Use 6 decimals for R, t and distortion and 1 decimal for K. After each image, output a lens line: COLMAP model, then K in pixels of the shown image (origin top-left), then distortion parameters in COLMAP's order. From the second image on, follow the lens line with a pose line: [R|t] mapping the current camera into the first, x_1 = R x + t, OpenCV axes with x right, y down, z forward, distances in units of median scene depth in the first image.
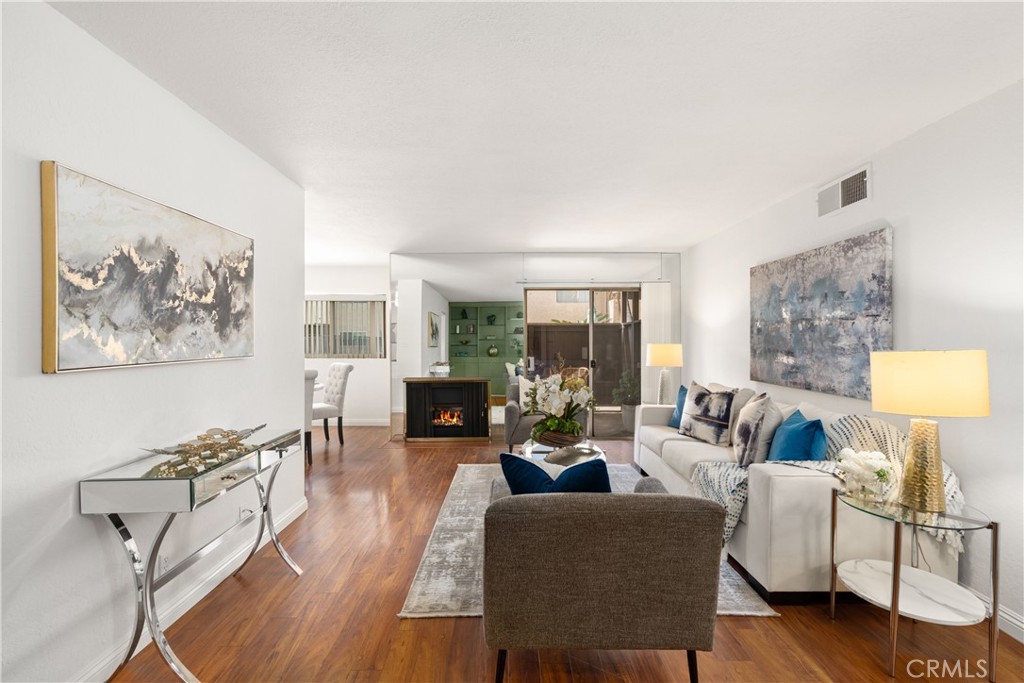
lens RADIAL K [[464.5, 0, 508.9], [0, 464.5, 344.3], [0, 0, 1]] dist [-0.001754, 0.001181]
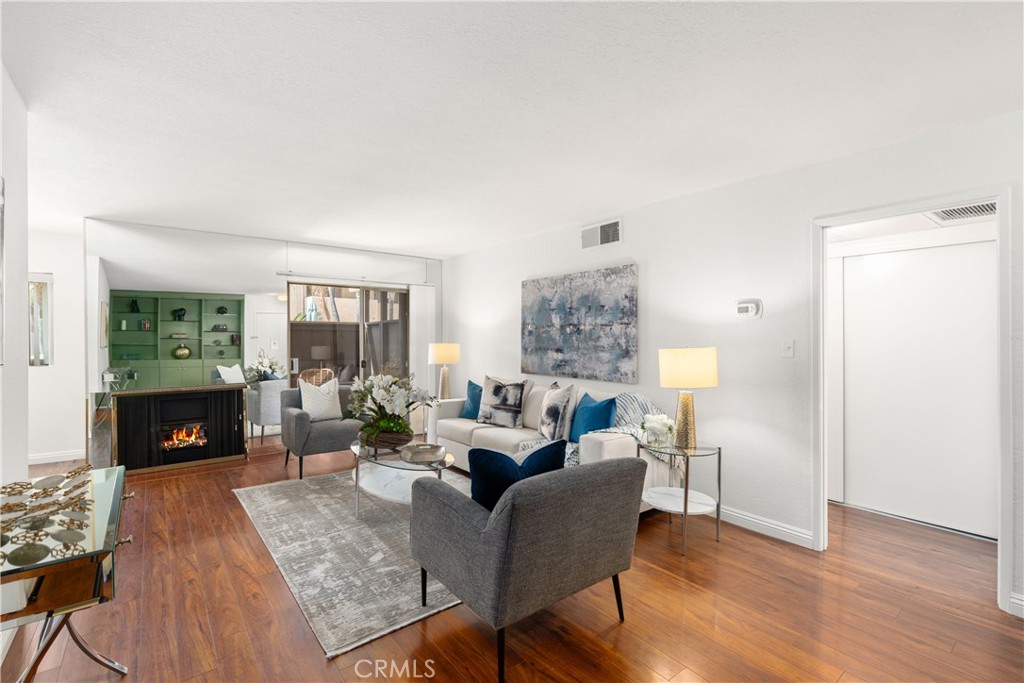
lens RADIAL K [[464.5, 0, 508.9], [0, 464.5, 344.3], [0, 0, 1]] dist [-0.001754, 0.001181]
pose [[0.790378, -0.003341, 0.612611, -0.401049], [0.002634, 0.999994, 0.002054, -0.001525], [-0.612614, -0.000010, 0.790382, 0.083600]]
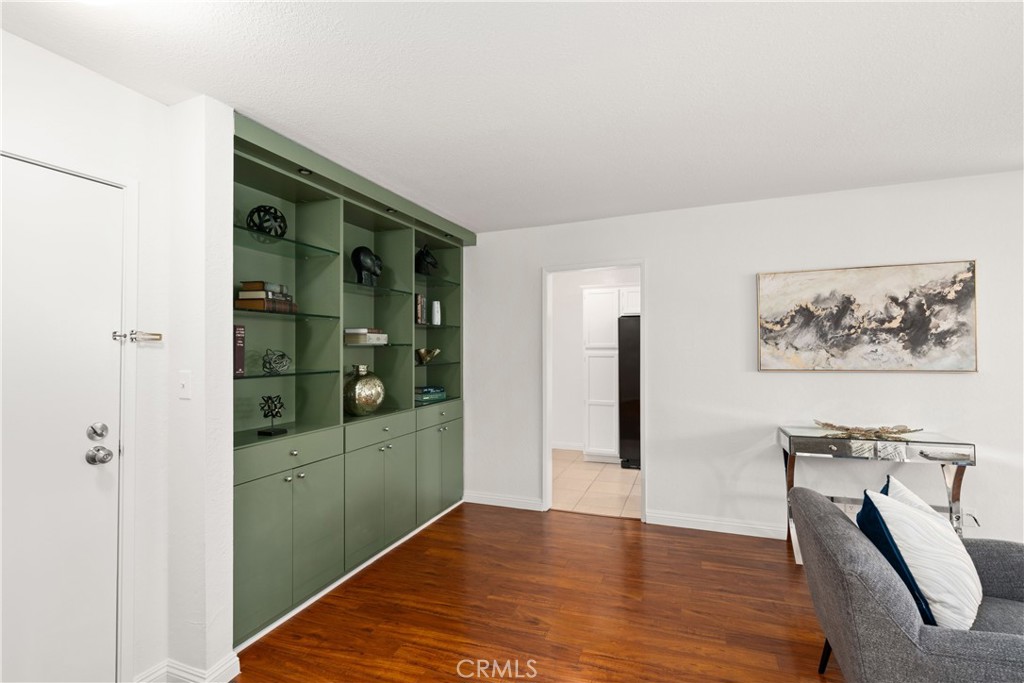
lens RADIAL K [[464.5, 0, 508.9], [0, 464.5, 344.3], [0, 0, 1]] dist [-0.001754, 0.001181]
pose [[-0.371185, -0.005257, -0.928544, 0.834193], [-0.002755, 0.999986, -0.004561, -0.028337], [0.928555, 0.000865, -0.371194, 0.414645]]
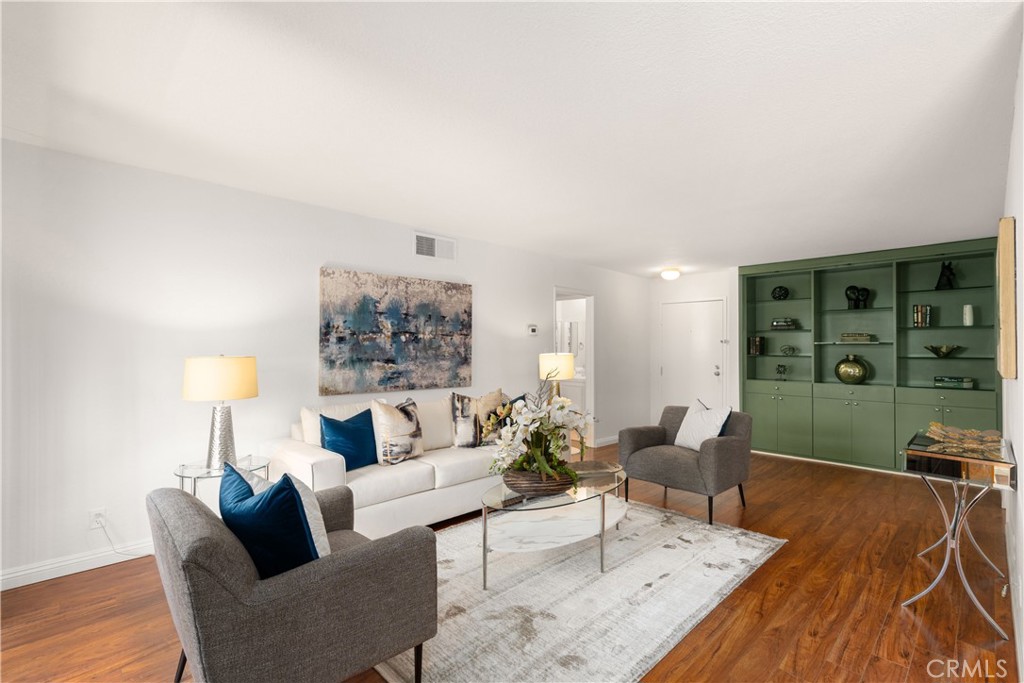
lens RADIAL K [[466.1, 0, 509.5], [0, 466.1, 348.9], [0, 0, 1]] dist [-0.000815, 0.000164]
pose [[-0.696632, -0.005518, 0.717408, -0.543295], [0.001826, 0.999954, 0.009463, -0.027760], [-0.717427, 0.007902, -0.696589, 2.120163]]
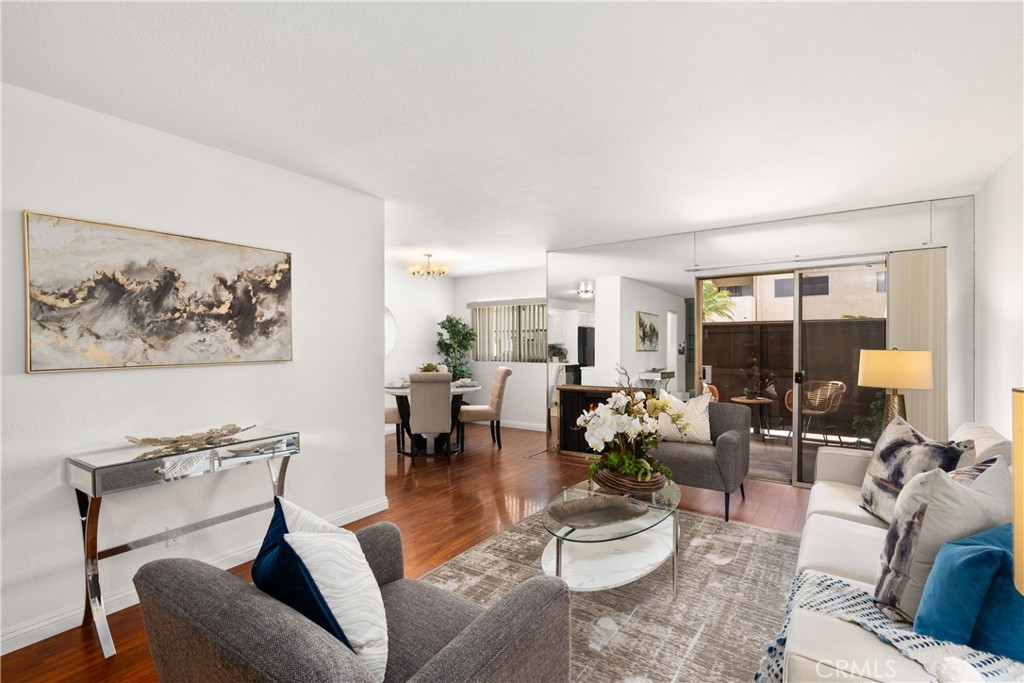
lens RADIAL K [[466.1, 0, 509.5], [0, 466.1, 348.9], [0, 0, 1]] dist [-0.000815, 0.000164]
pose [[0.820451, 0.004556, -0.571699, 0.503663], [-0.002055, 0.999985, 0.005020, -0.008420], [0.571714, -0.002944, 0.820448, 0.402000]]
